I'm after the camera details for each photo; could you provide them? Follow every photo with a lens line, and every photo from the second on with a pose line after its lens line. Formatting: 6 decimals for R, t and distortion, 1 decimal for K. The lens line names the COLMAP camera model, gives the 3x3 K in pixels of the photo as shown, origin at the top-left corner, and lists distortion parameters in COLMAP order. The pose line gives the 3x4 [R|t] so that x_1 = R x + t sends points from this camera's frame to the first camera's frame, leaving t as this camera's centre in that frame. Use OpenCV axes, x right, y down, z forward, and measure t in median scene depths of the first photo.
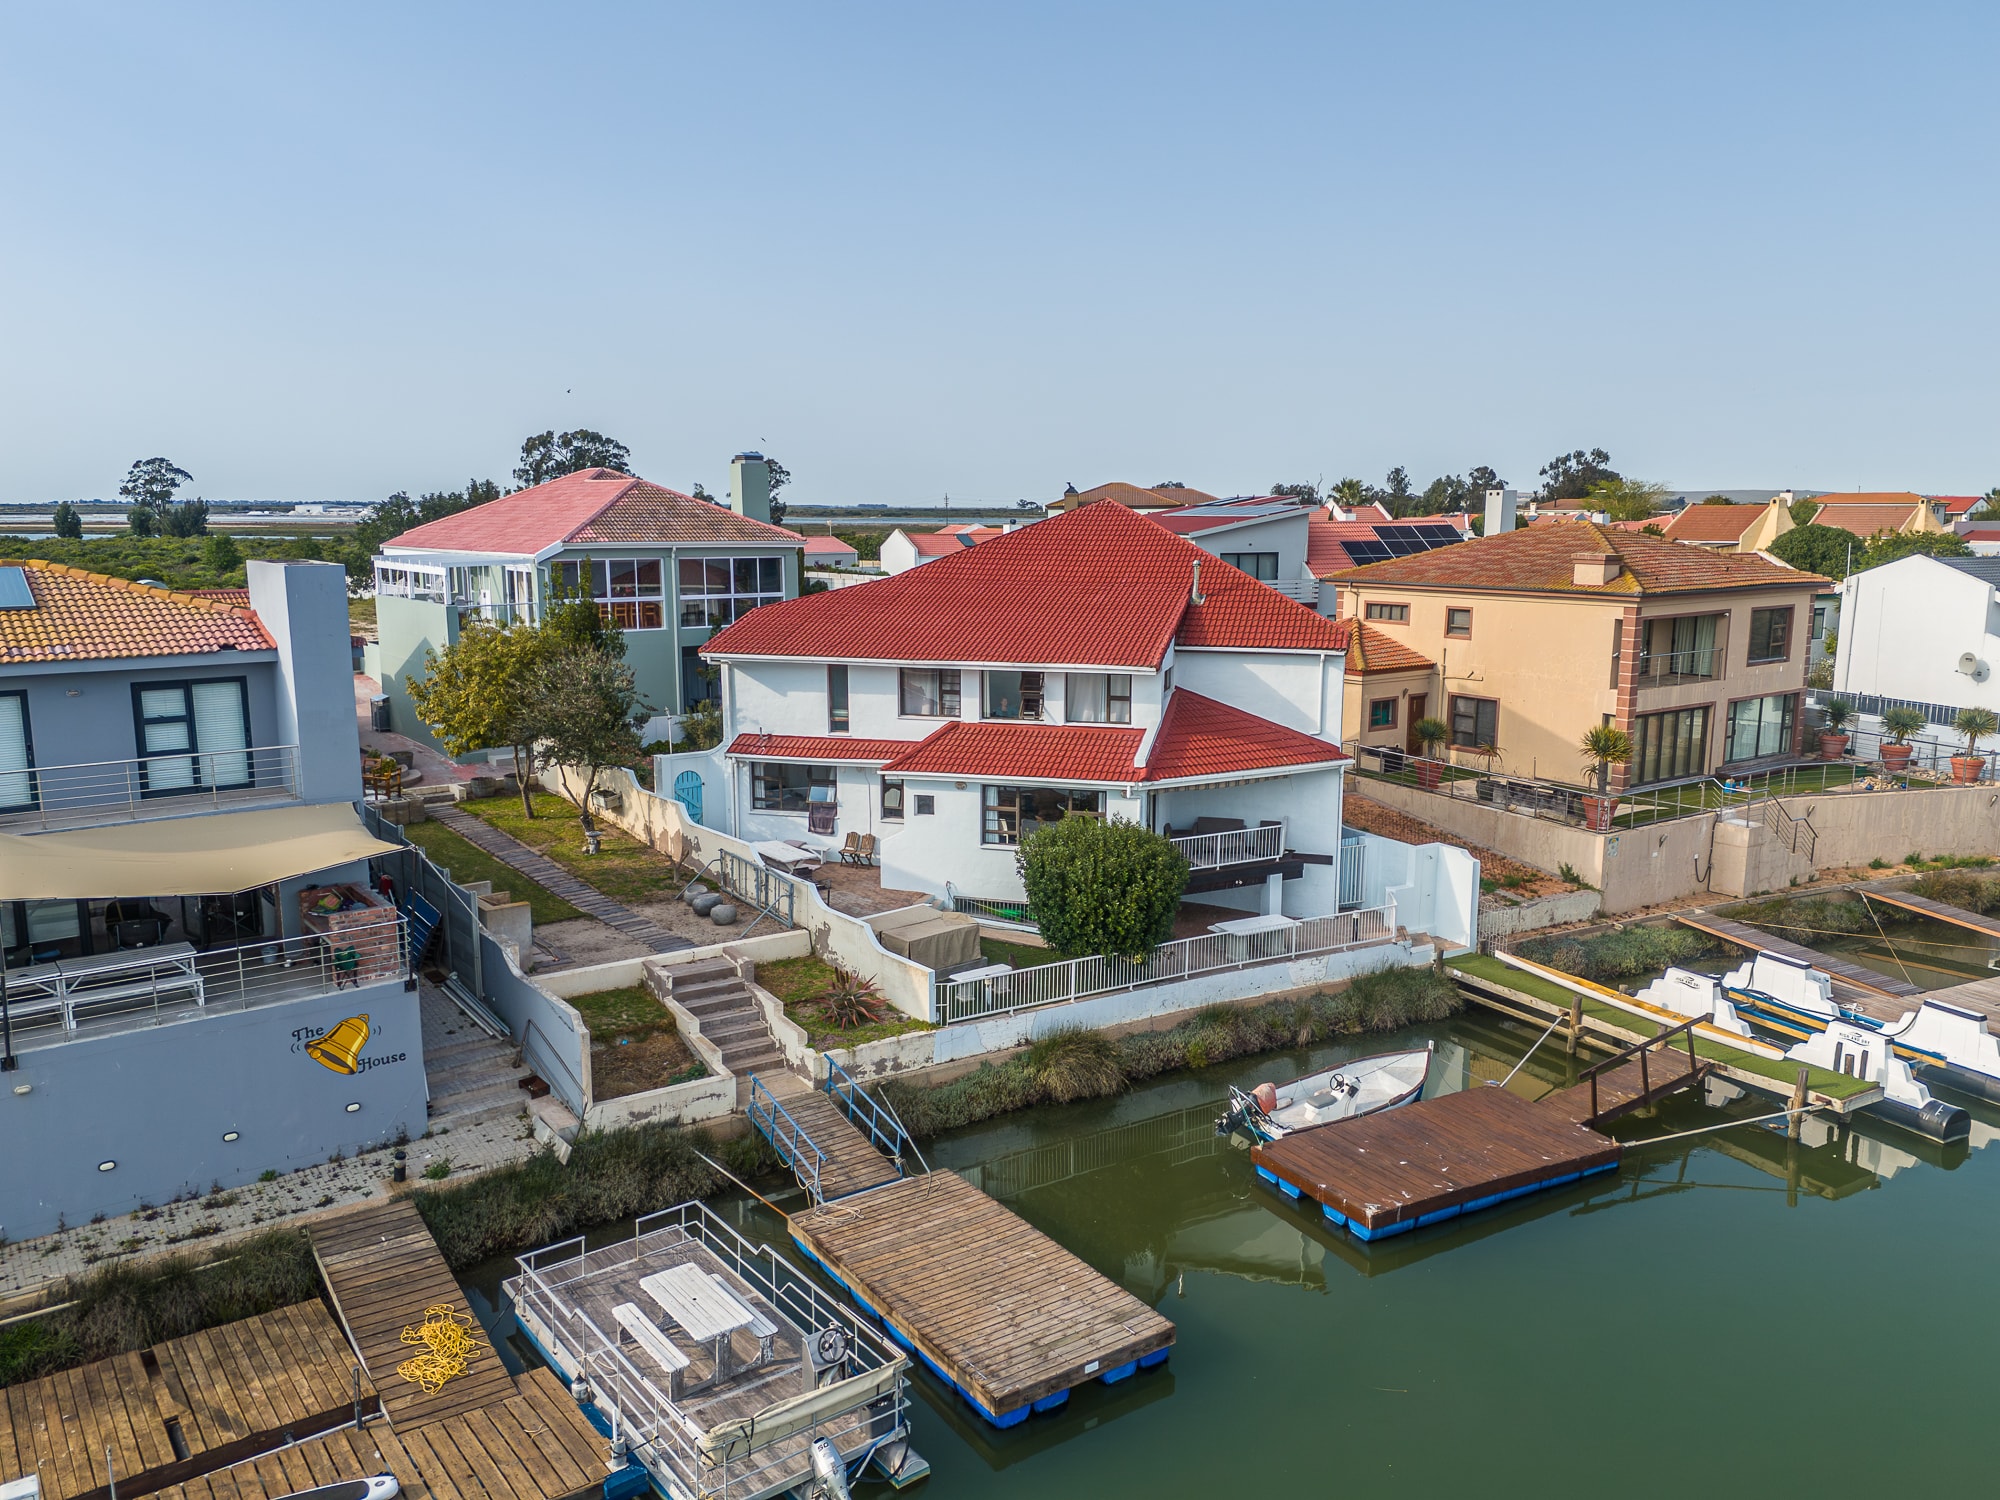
lens RADIAL K [[1439.8, 0, 1000.0], [0, 1439.8, 750.0], [0, 0, 1]] dist [0.088206, -0.106029]
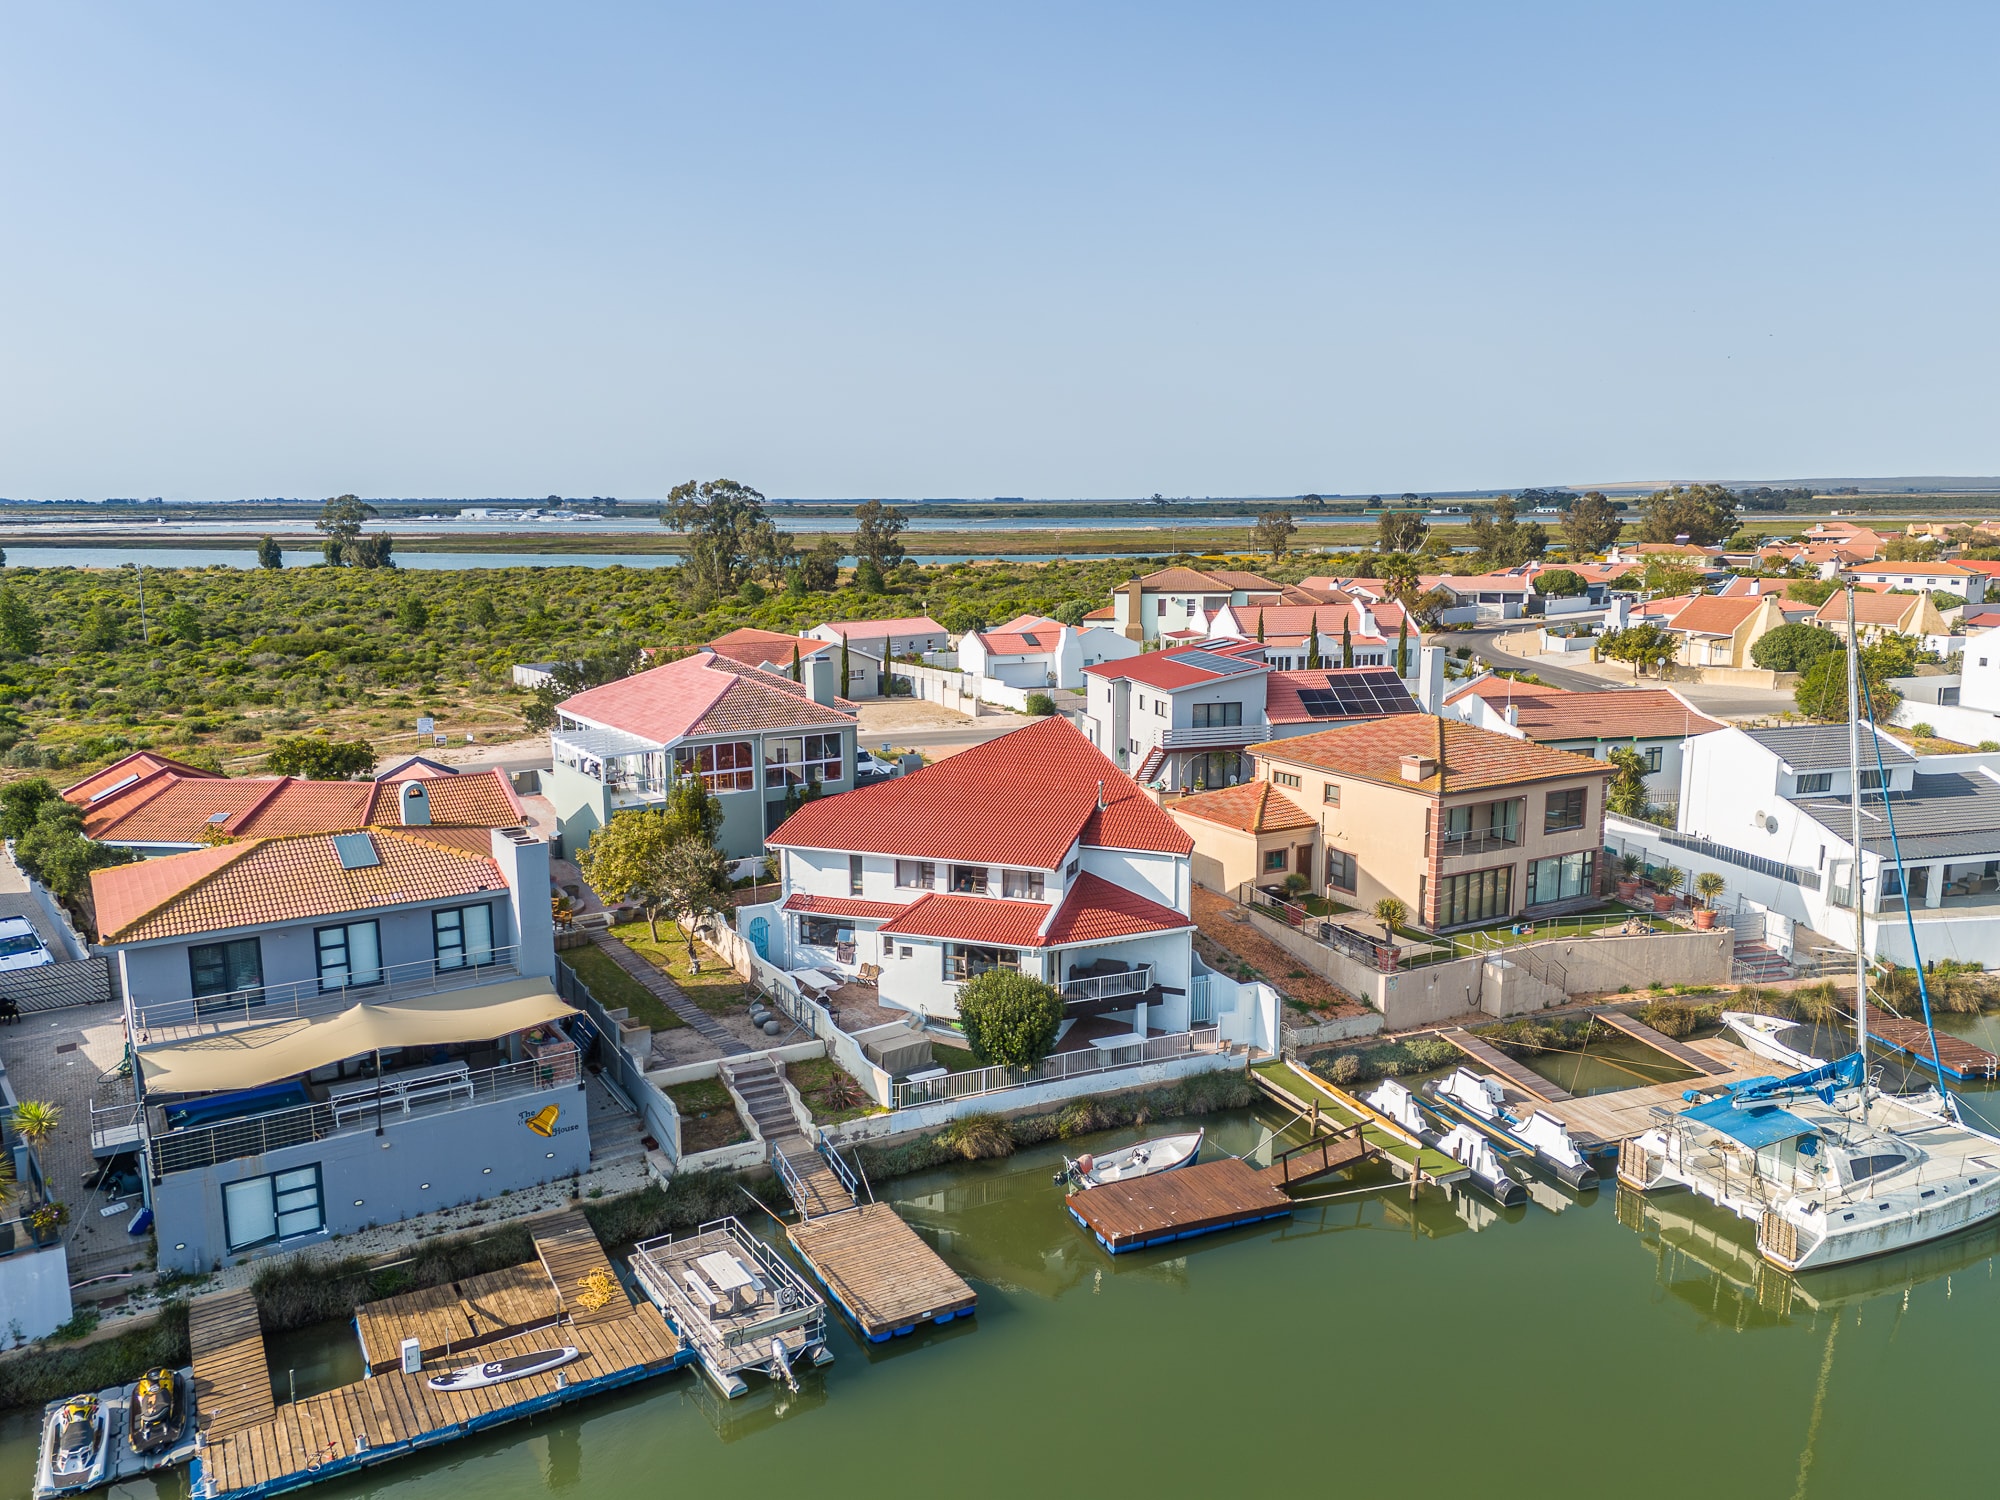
lens RADIAL K [[1431.2, 0, 1000.0], [0, 1431.2, 750.0], [0, 0, 1]] dist [0.105373, -0.189516]
pose [[0.995724, 0.008978, -0.091941, 0.197701], [-0.008760, 0.999958, 0.002765, -0.195792], [0.091962, -0.001948, 0.995761, -0.534796]]
